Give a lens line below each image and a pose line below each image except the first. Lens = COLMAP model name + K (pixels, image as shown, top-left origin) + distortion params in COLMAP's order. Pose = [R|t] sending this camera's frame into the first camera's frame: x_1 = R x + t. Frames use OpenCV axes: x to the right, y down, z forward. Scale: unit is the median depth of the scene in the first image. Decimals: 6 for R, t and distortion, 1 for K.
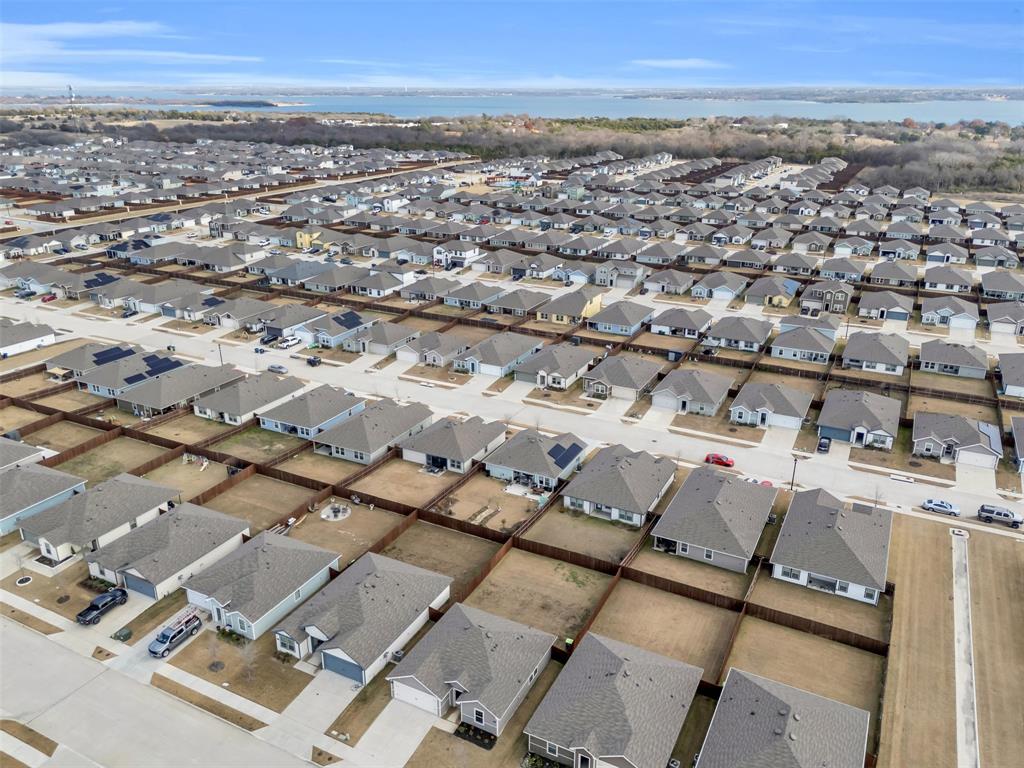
lens RADIAL K [[758.5, 0, 512.0], [0, 758.5, 384.0], [0, 0, 1]] dist [0.074941, -0.072267]
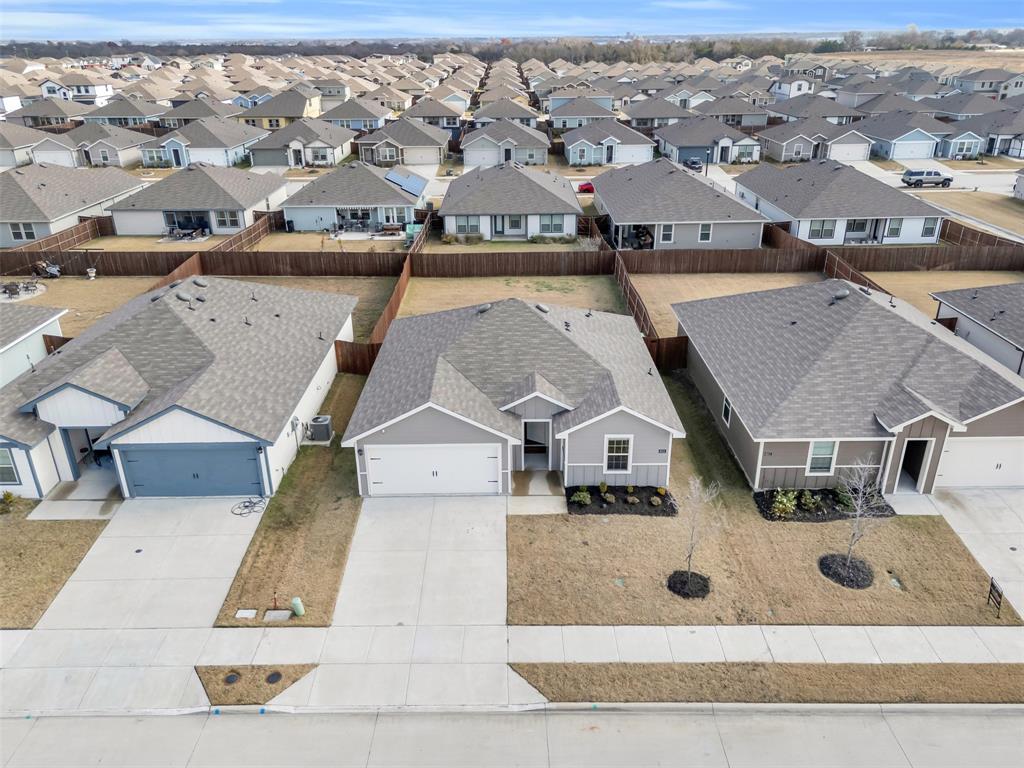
lens RADIAL K [[758.5, 0, 512.0], [0, 758.5, 384.0], [0, 0, 1]] dist [0.074941, -0.072267]
pose [[0.890513, -0.204651, 0.406332, -0.111821], [0.175767, 0.978530, 0.107633, 0.158064], [-0.419635, -0.024429, 0.907364, 0.304853]]
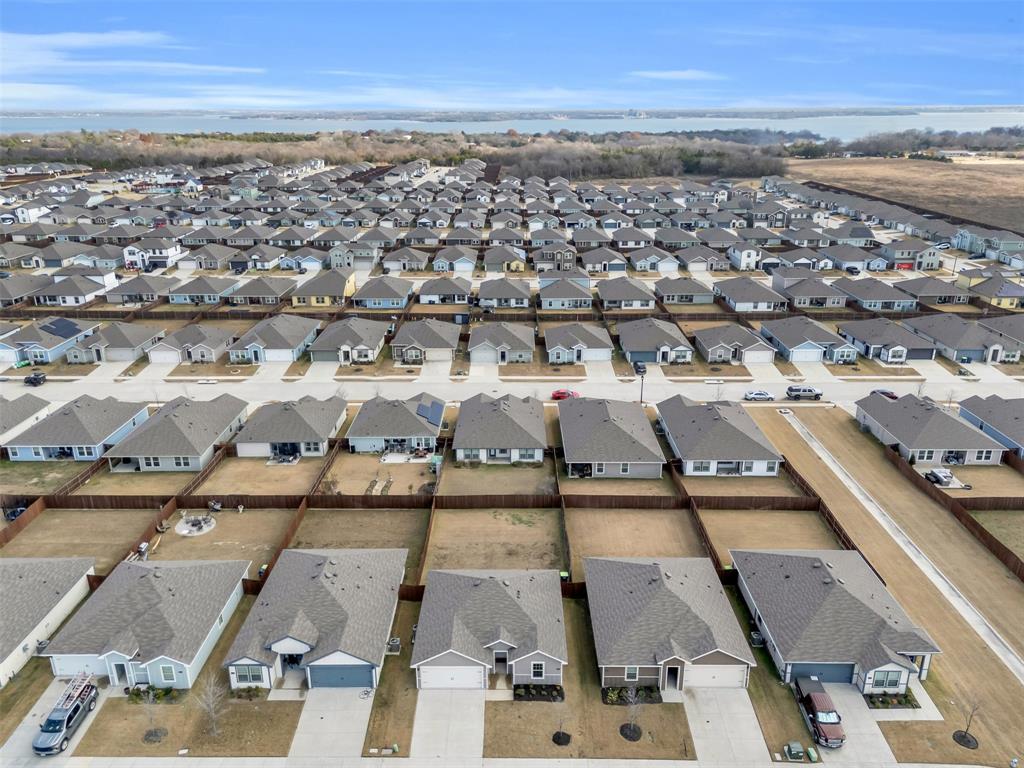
lens RADIAL K [[745.6, 0, 511.5], [0, 745.6, 399.8], [0, 0, 1]] dist [0.080440, -0.088403]
pose [[0.894772, -0.168391, 0.413555, -0.166986], [0.166819, 0.985167, 0.040208, 0.044861], [-0.414191, 0.033011, 0.909591, 0.109625]]
